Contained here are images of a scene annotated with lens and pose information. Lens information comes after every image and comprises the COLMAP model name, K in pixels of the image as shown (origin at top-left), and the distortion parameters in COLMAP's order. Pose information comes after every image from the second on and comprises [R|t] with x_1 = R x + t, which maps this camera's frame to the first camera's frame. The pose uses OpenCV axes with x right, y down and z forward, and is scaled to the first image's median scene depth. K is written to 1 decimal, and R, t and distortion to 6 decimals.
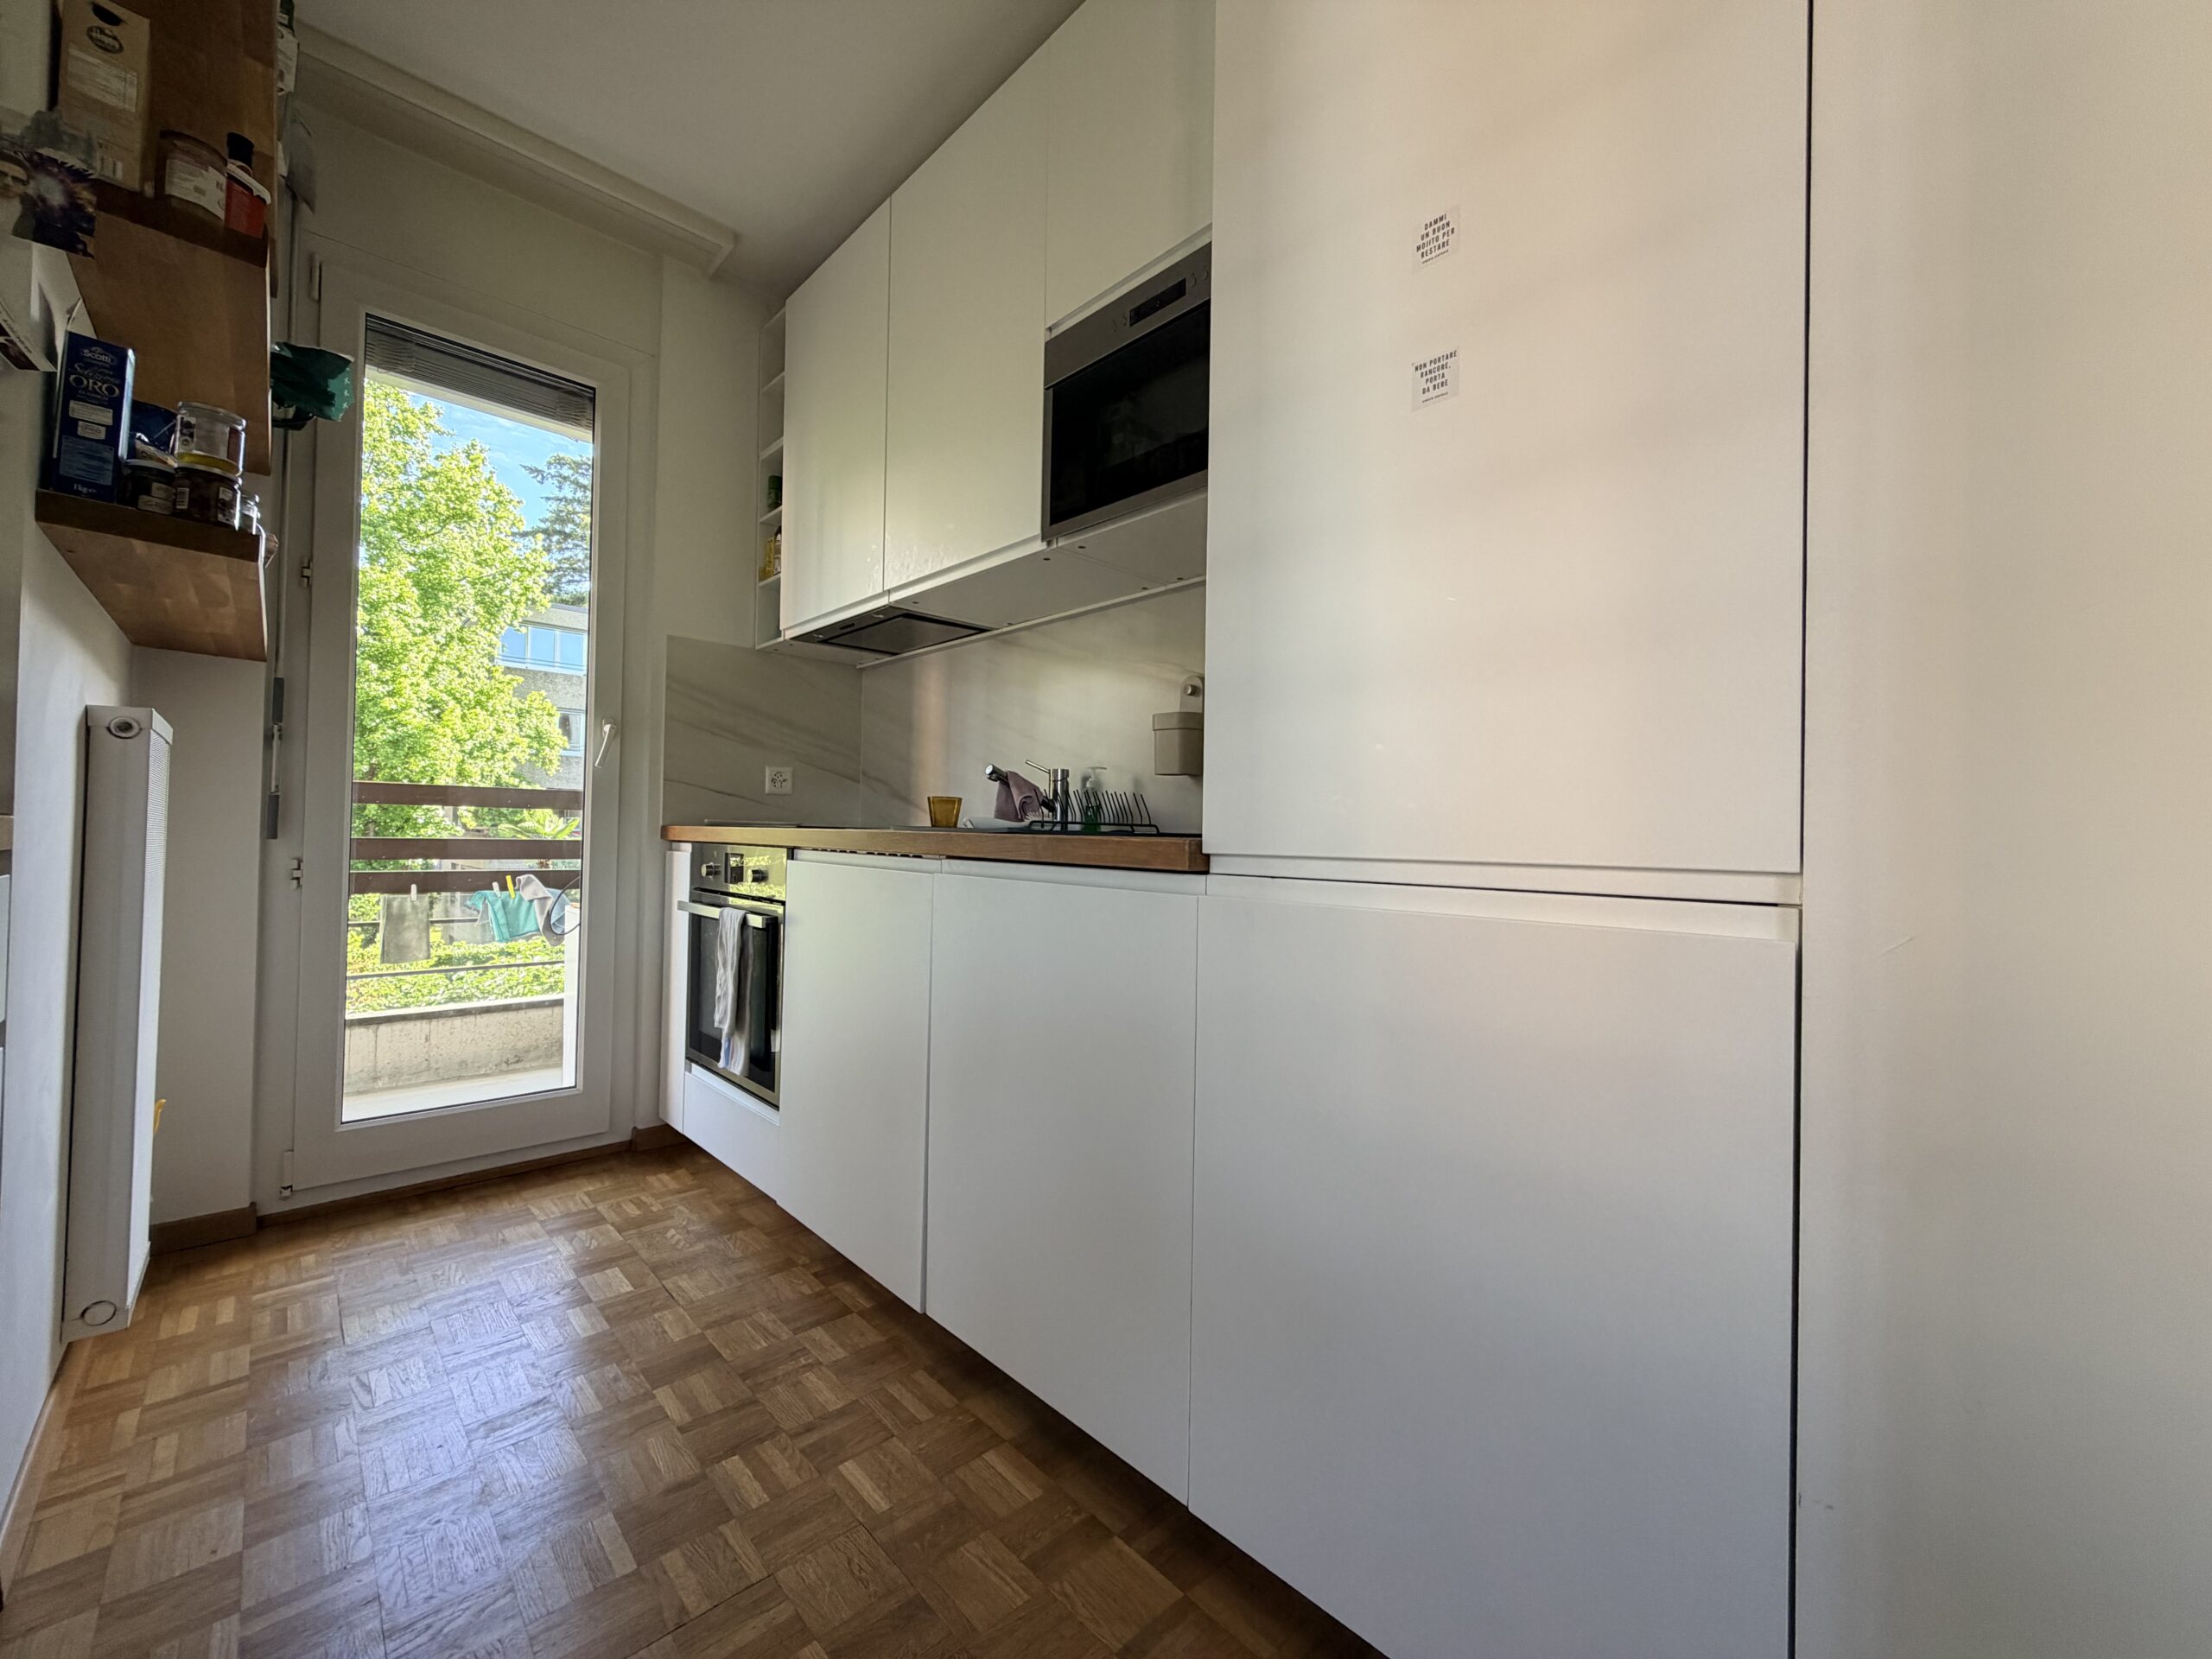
lens RADIAL K [[880.7, 0, 1108.5], [0, 880.7, 824.5], [0, 0, 1]] dist [-0.001910, -0.000260]
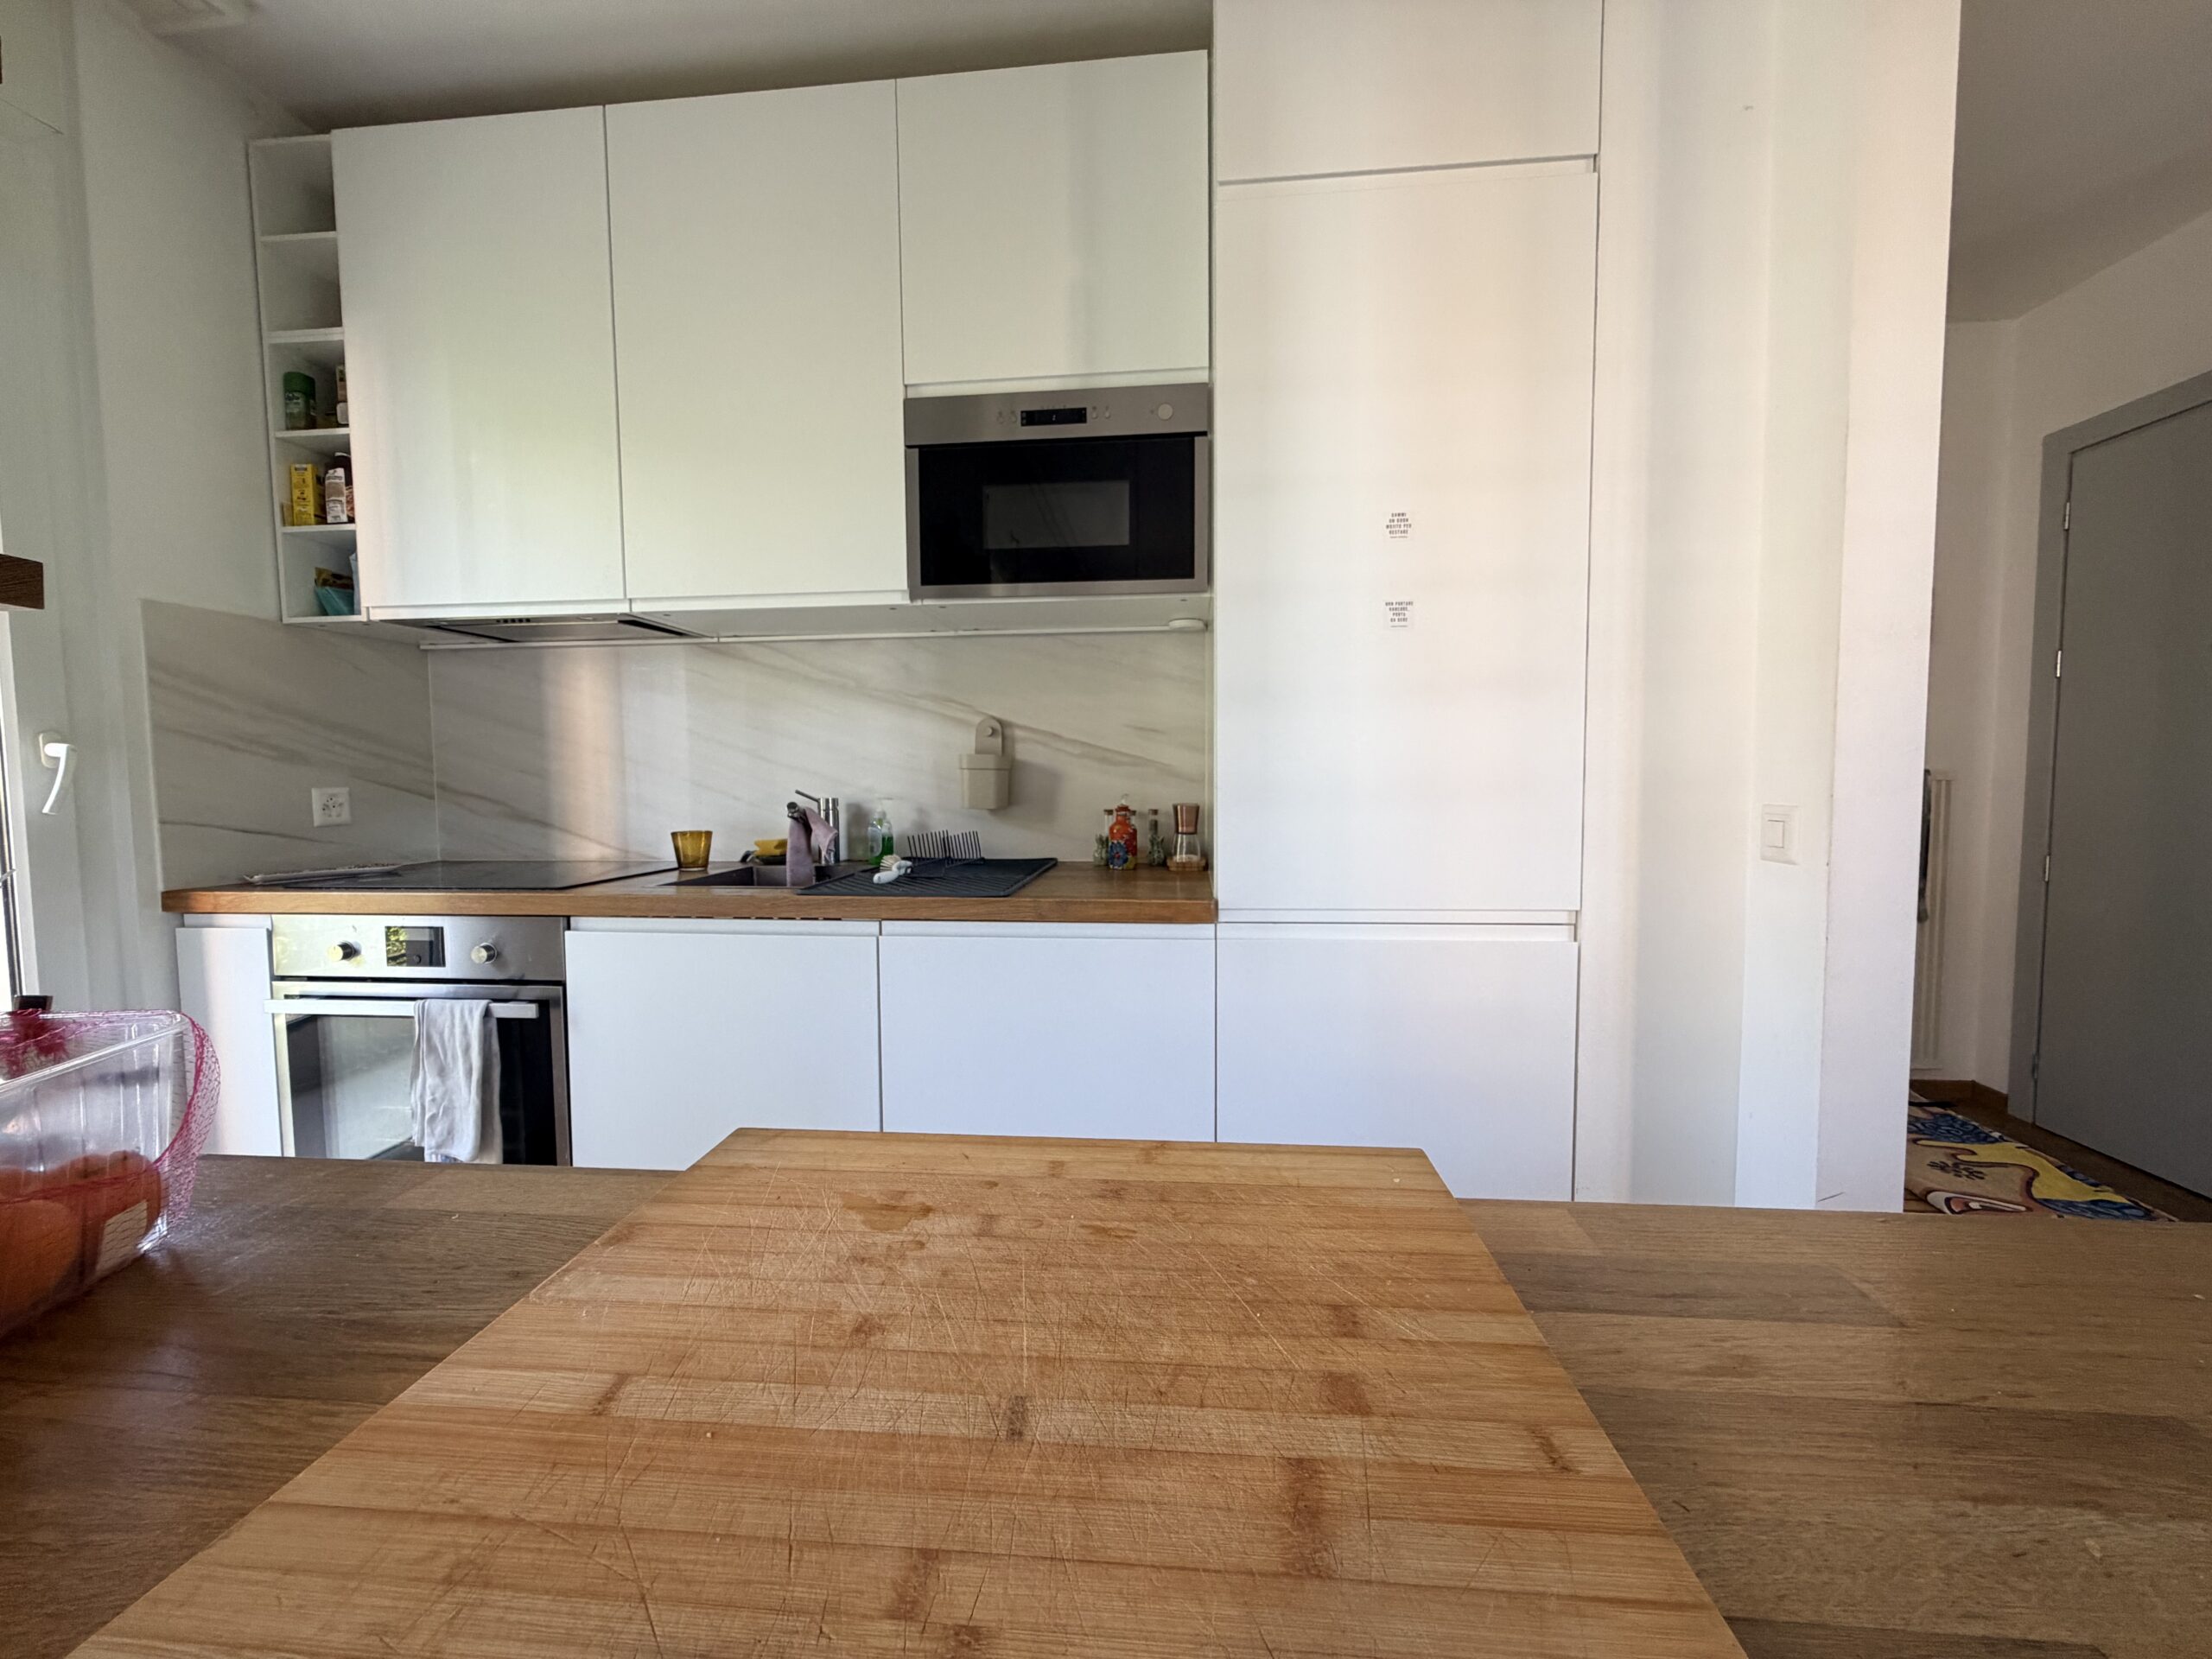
lens RADIAL K [[880.7, 0, 1103.3], [0, 880.7, 821.9], [0, 0, 1]] dist [-0.001910, -0.000260]
pose [[0.757485, -0.061778, 0.649923, -0.469858], [0.014104, 0.996829, 0.078315, -0.109596], [-0.652700, -0.050156, 0.755954, 0.046660]]
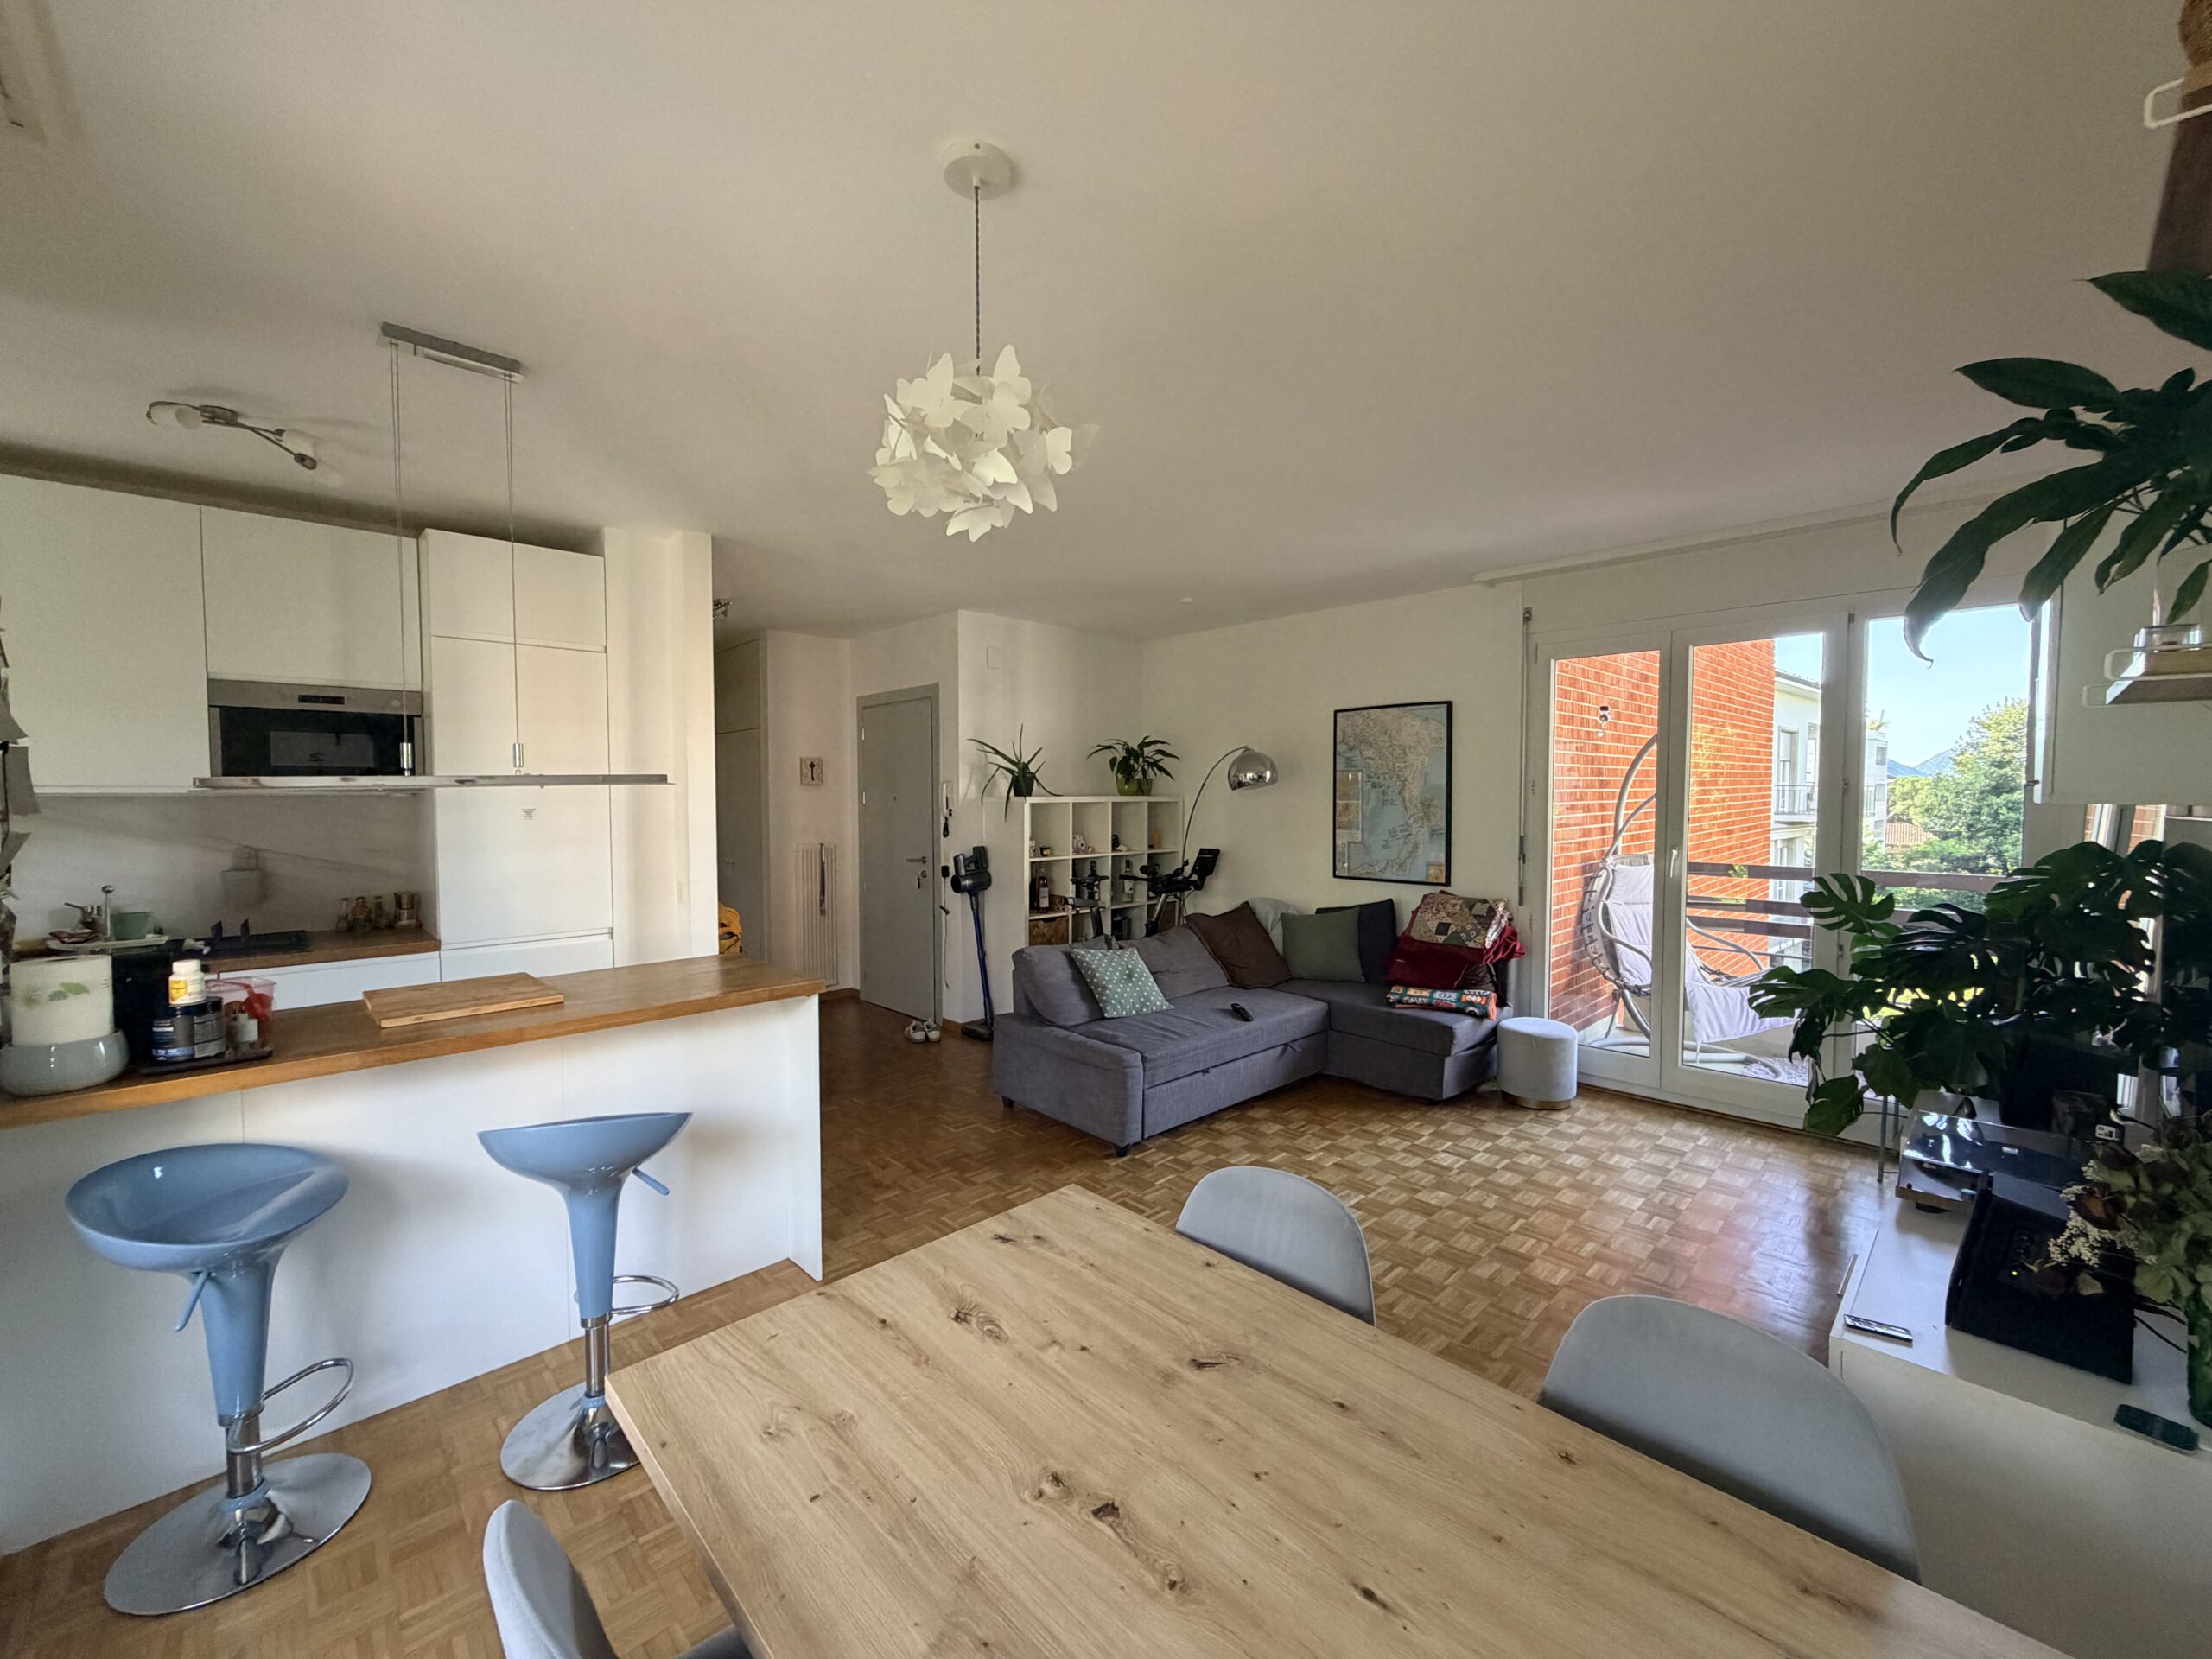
lens RADIAL K [[880.7, 0, 1118.5], [0, 880.7, 829.5], [0, 0, 1]] dist [-0.001910, -0.000260]
pose [[-0.010601, -0.054284, 0.998469, -1.522167], [-0.011405, 0.998467, 0.054163, -0.286971], [-0.999879, -0.010813, -0.011204, -0.679404]]
